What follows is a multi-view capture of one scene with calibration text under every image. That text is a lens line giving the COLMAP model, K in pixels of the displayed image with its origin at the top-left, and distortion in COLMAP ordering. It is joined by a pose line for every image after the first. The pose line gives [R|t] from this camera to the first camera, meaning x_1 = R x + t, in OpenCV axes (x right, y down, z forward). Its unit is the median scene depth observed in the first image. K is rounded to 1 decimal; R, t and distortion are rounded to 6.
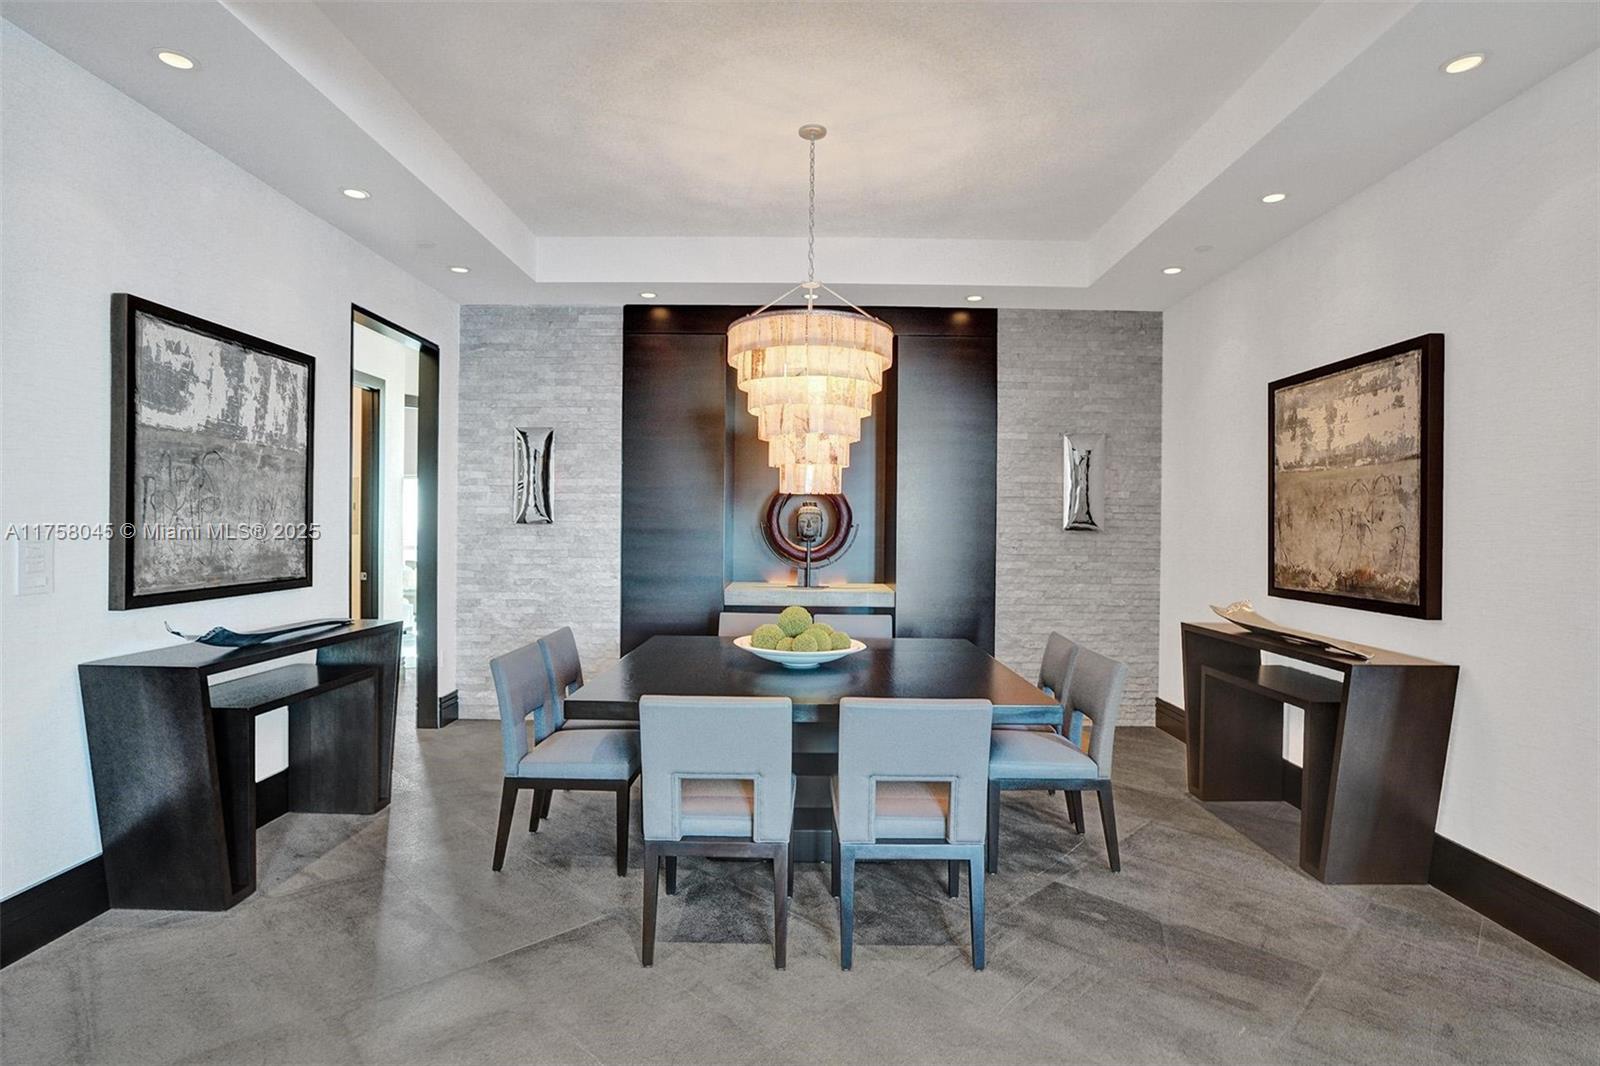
lens RADIAL K [[827.7, 0, 802.9], [0, 827.7, 529.8], [0, 0, 1]] dist [-0.054209, 0.028400]
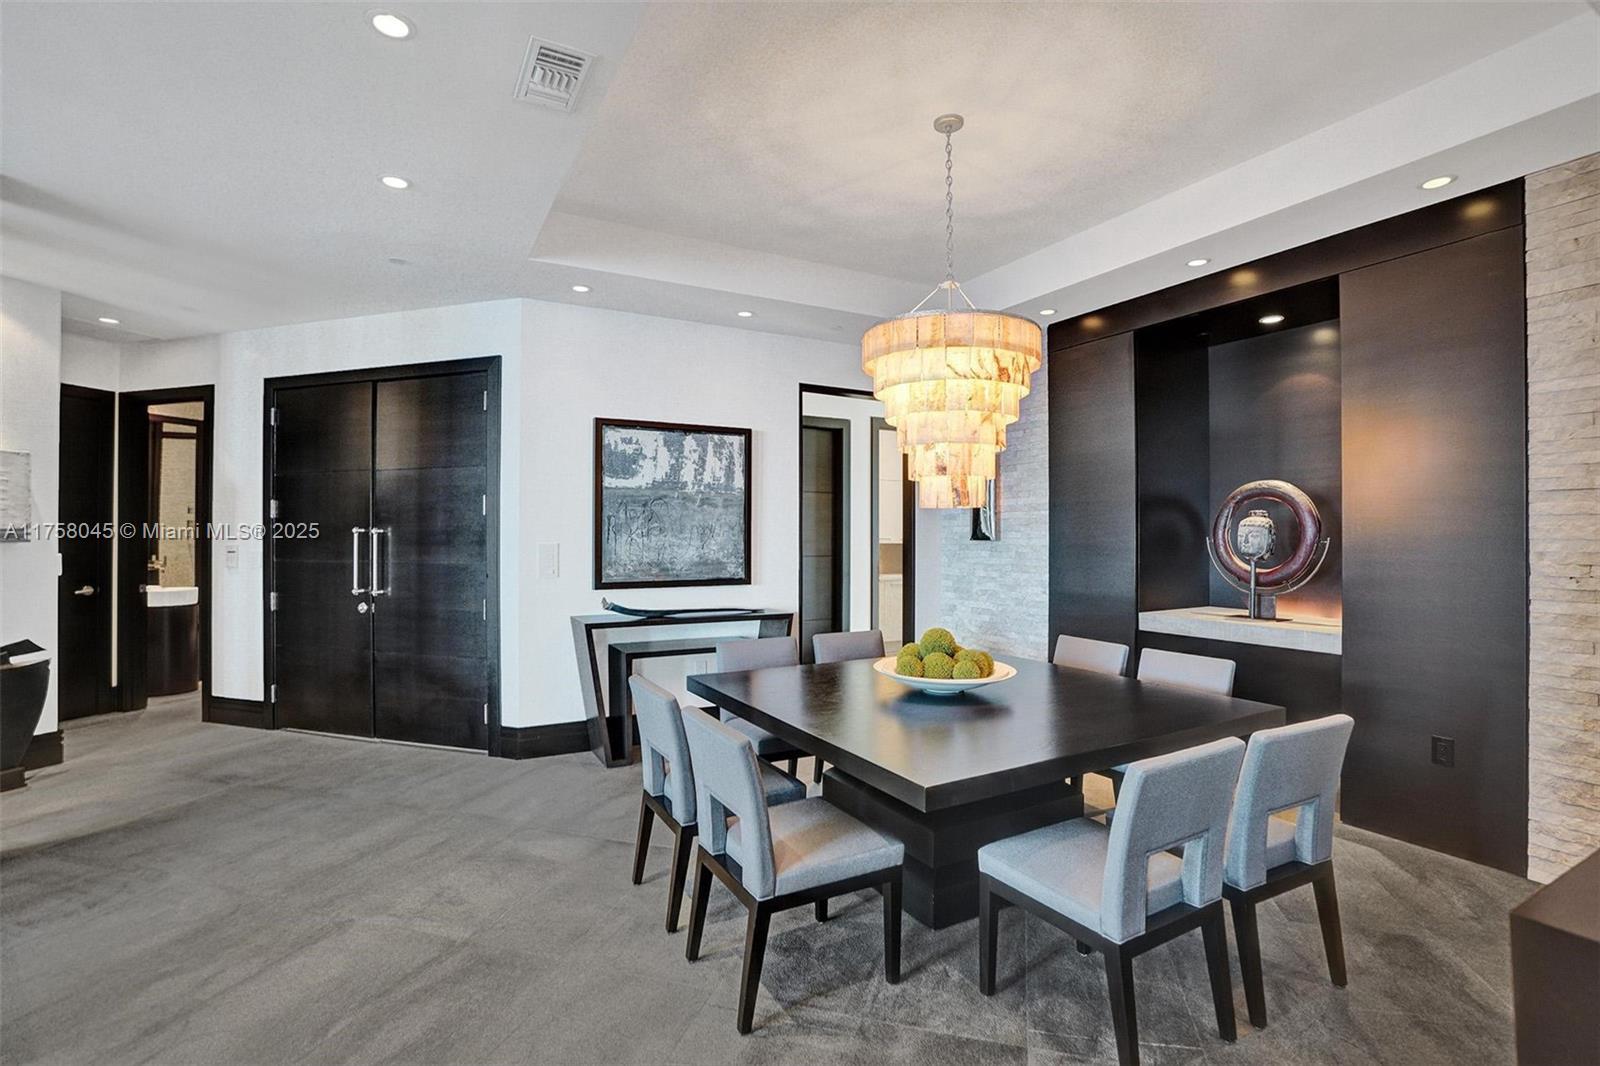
lens RADIAL K [[750.8, 0, 810.0], [0, 750.8, 530.4], [0, 0, 1]] dist [-0.065838, 0.025698]
pose [[0.492404, -0.016062, -0.870218, 0.652953], [-0.000829, 0.999821, -0.018923, -0.002445], [0.870366, 0.010039, 0.492303, 0.444310]]
